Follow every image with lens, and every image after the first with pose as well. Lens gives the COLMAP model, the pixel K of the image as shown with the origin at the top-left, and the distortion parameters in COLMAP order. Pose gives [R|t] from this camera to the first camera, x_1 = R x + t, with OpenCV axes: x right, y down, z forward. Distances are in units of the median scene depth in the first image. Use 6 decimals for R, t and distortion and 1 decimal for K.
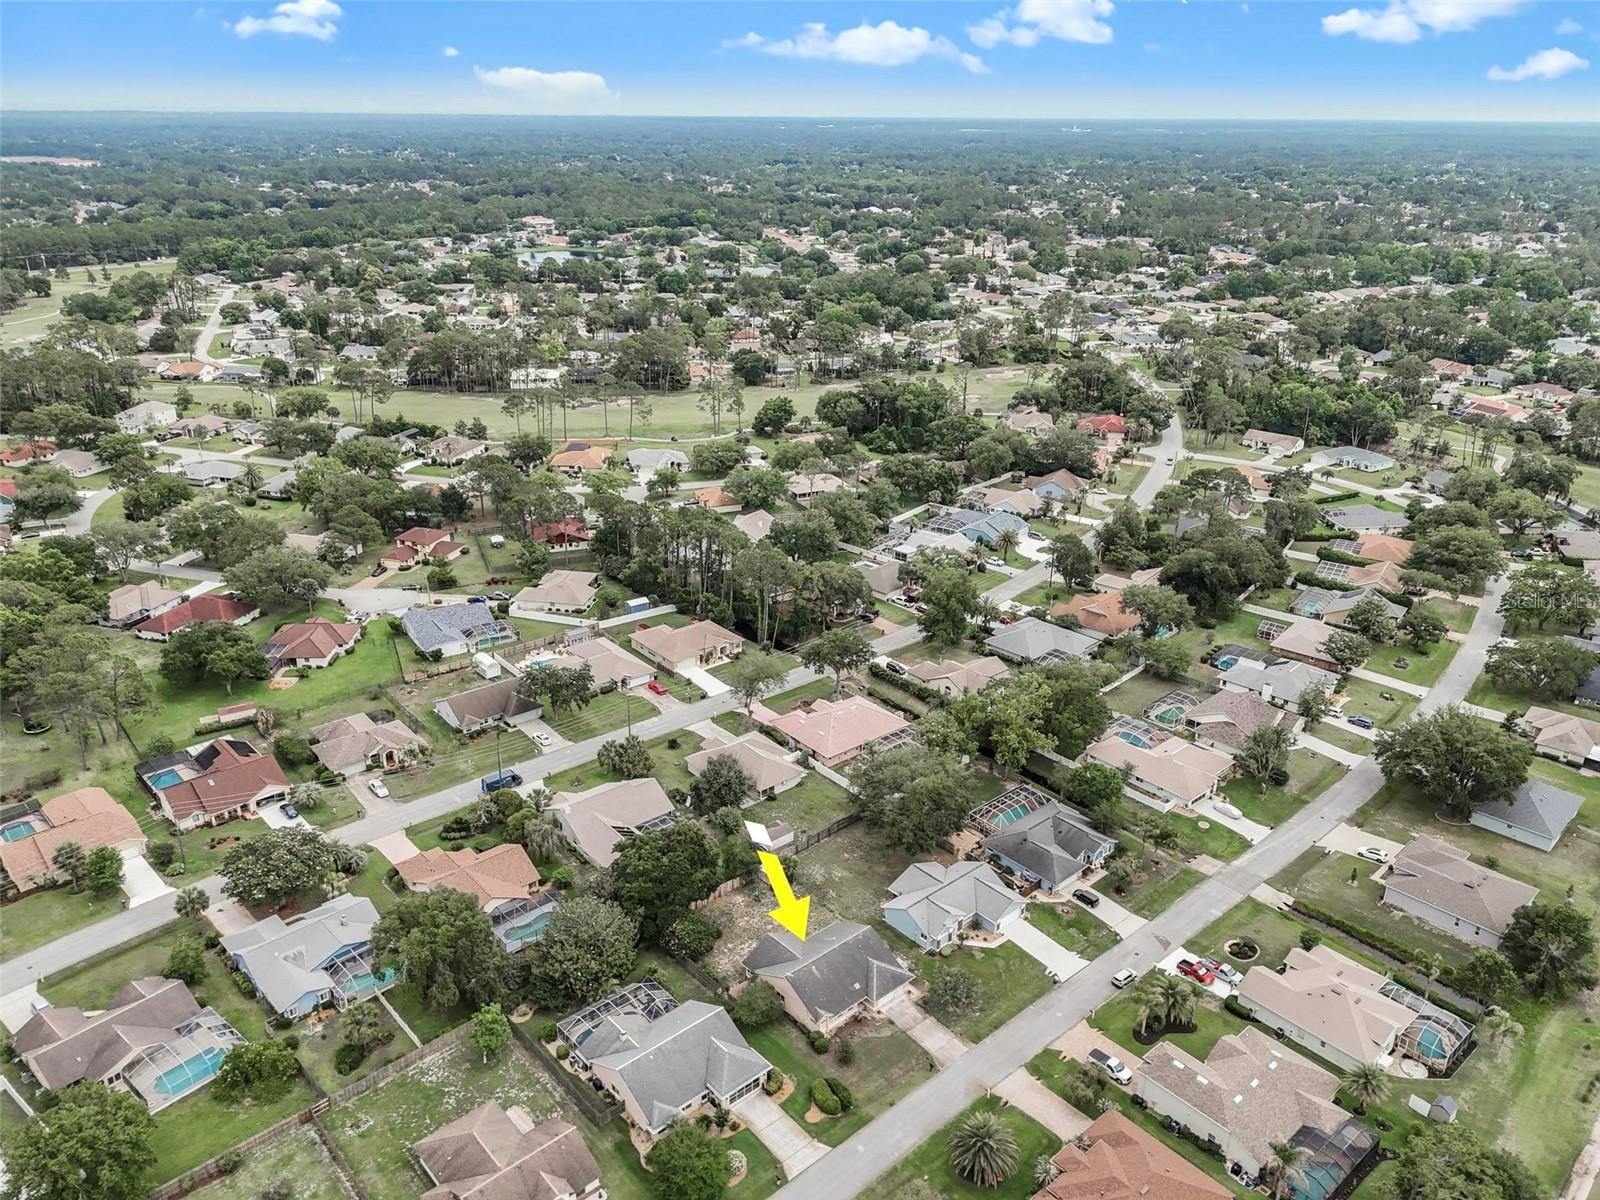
lens RADIAL K [[1180.6, 0, 800.3], [0, 1180.6, 585.1], [0, 0, 1]] dist [0.109949, -0.139222]
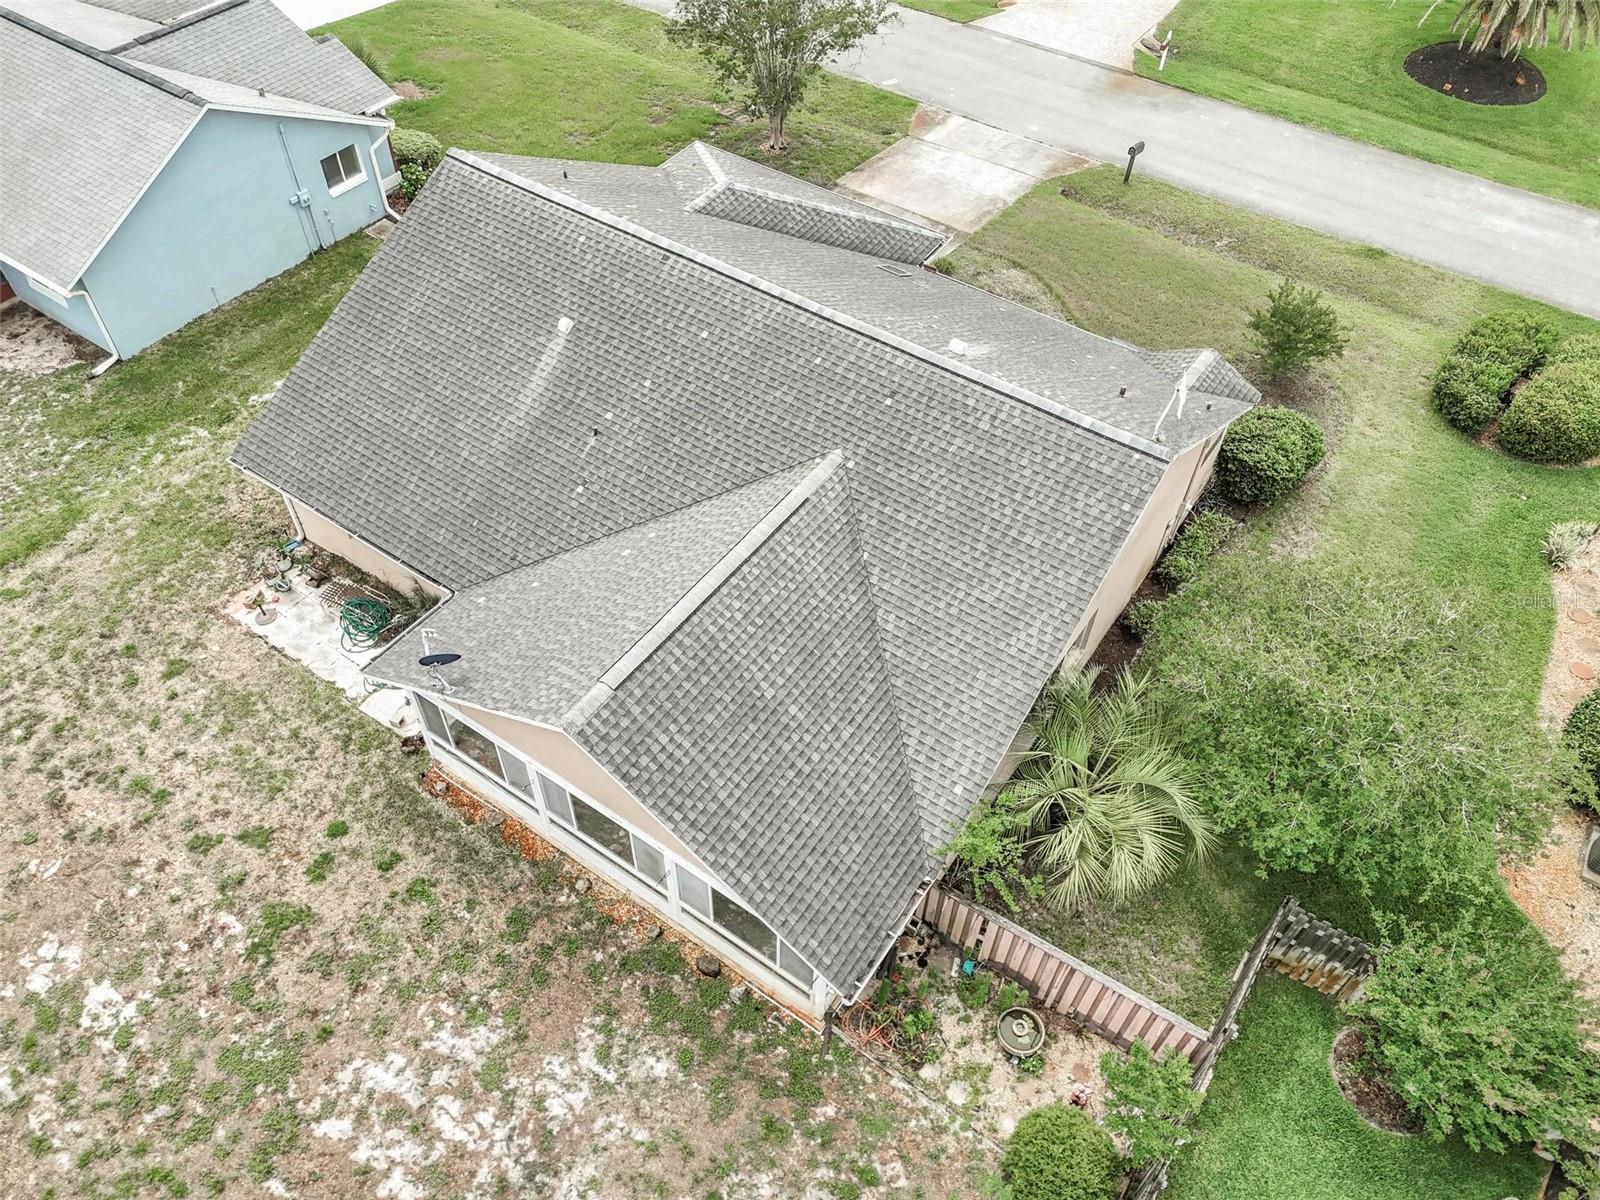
lens RADIAL K [[1173.2, 0, 800.0], [0, 1173.2, 600.0], [0, 0, 1]] dist [0.086702, -0.082969]
pose [[-0.240963, -0.743221, 0.624147, -0.056041], [0.336075, 0.539412, 0.772068, 0.144127], [-0.910489, 0.395800, 0.119800, 0.641477]]
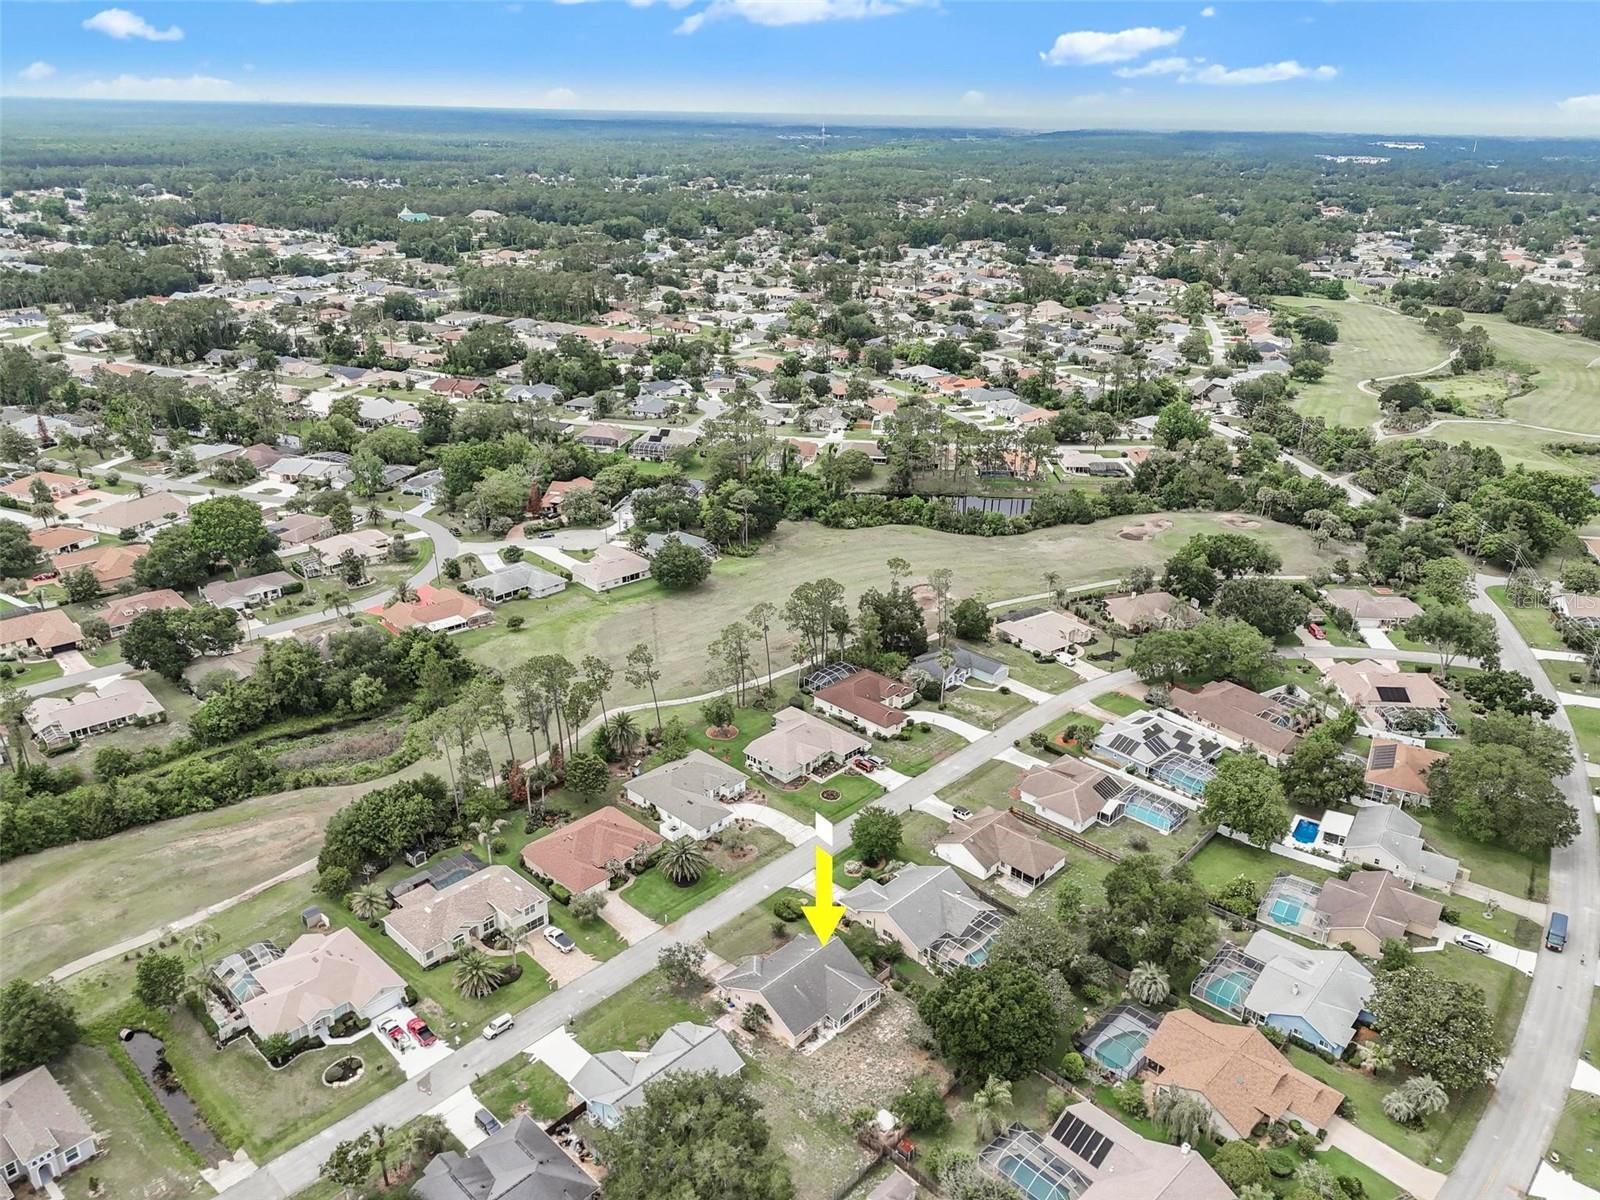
lens RADIAL K [[1173.2, 0, 800.0], [0, 1173.2, 600.0], [0, 0, 1]] dist [0.086702, -0.082969]
pose [[-0.996380, 0.004302, -0.084905, 0.070573], [-0.056209, 0.715927, 0.695909, -0.406838], [0.063779, 0.698162, -0.713093, 0.974313]]
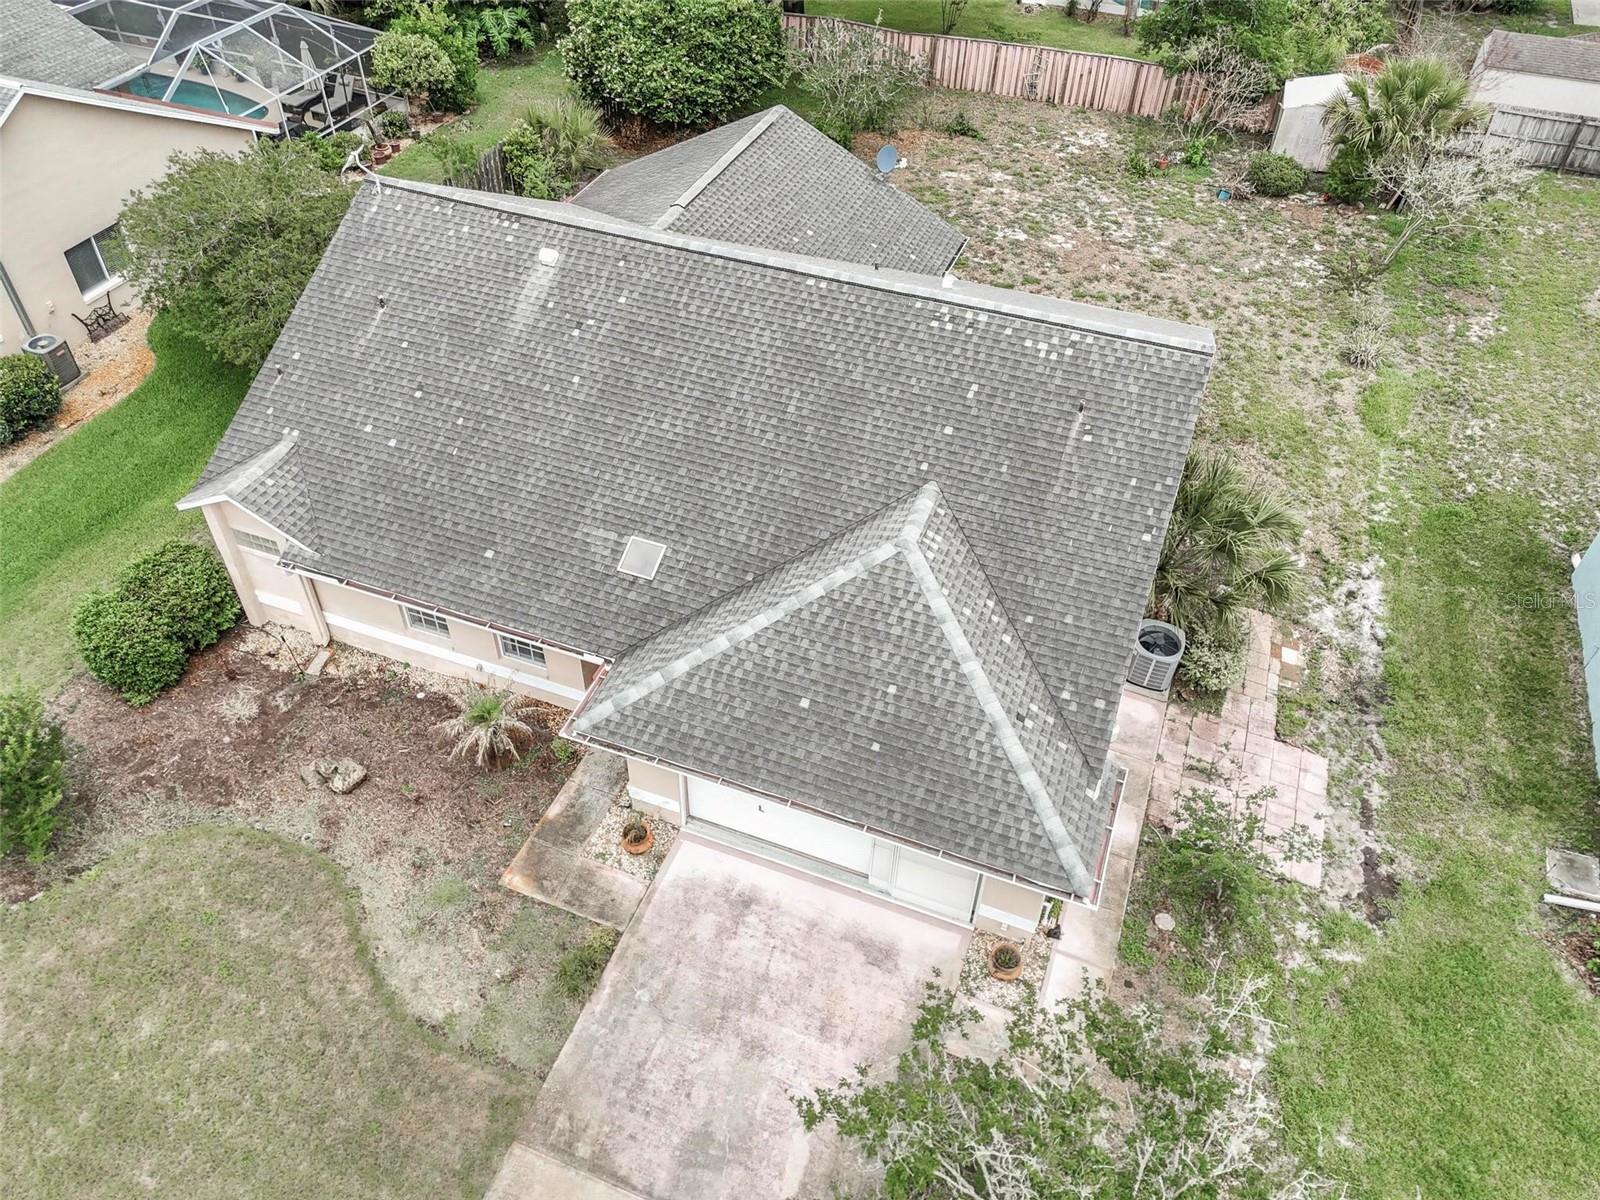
lens RADIAL K [[1173.2, 0, 800.0], [0, 1173.2, 600.0], [0, 0, 1]] dist [0.086702, -0.082969]
pose [[0.462080, 0.606349, -0.647165, 0.085553], [-0.340993, 0.795122, 0.501503, 0.173915], [0.818661, -0.011056, 0.574171, 0.599723]]
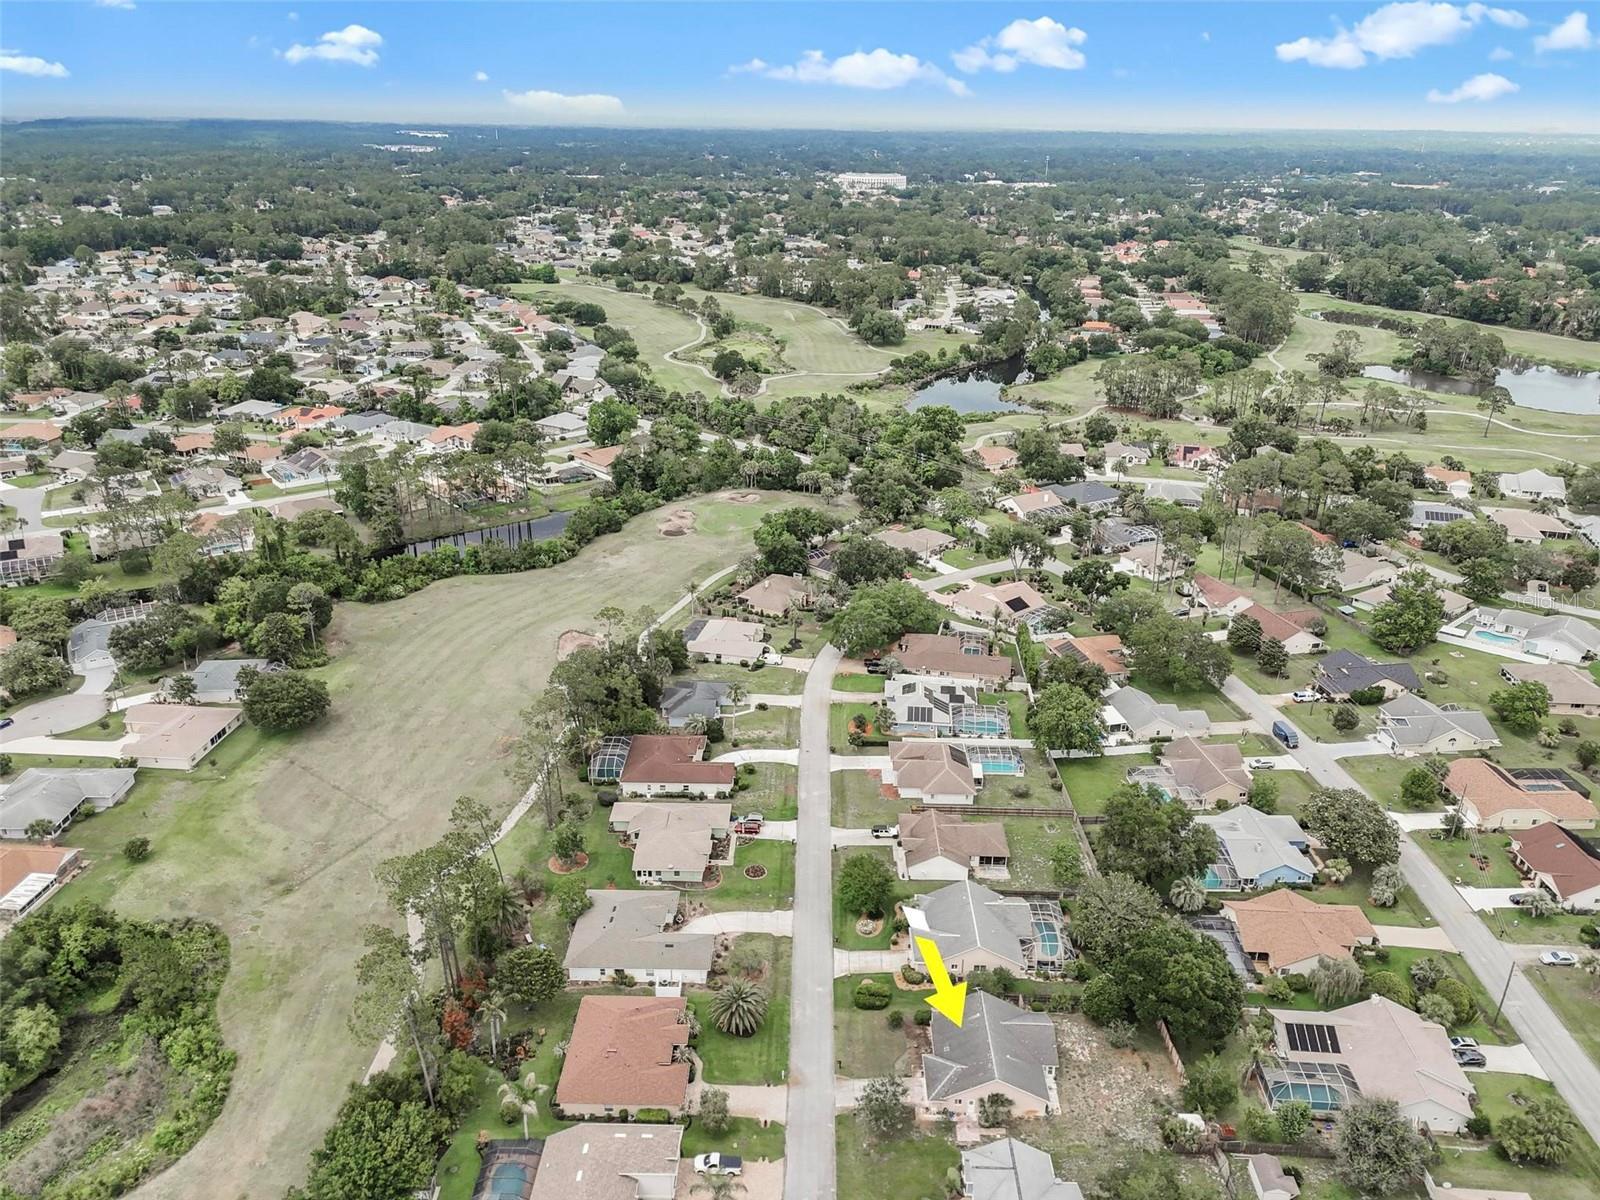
lens RADIAL K [[1173.2, 0, 800.0], [0, 1173.2, 600.0], [0, 0, 1]] dist [0.086702, -0.082969]
pose [[-0.677134, 0.261576, -0.687799, 0.447129], [-0.290924, 0.763377, 0.576732, -0.301388], [0.675909, 0.590622, -0.440809, 0.717568]]
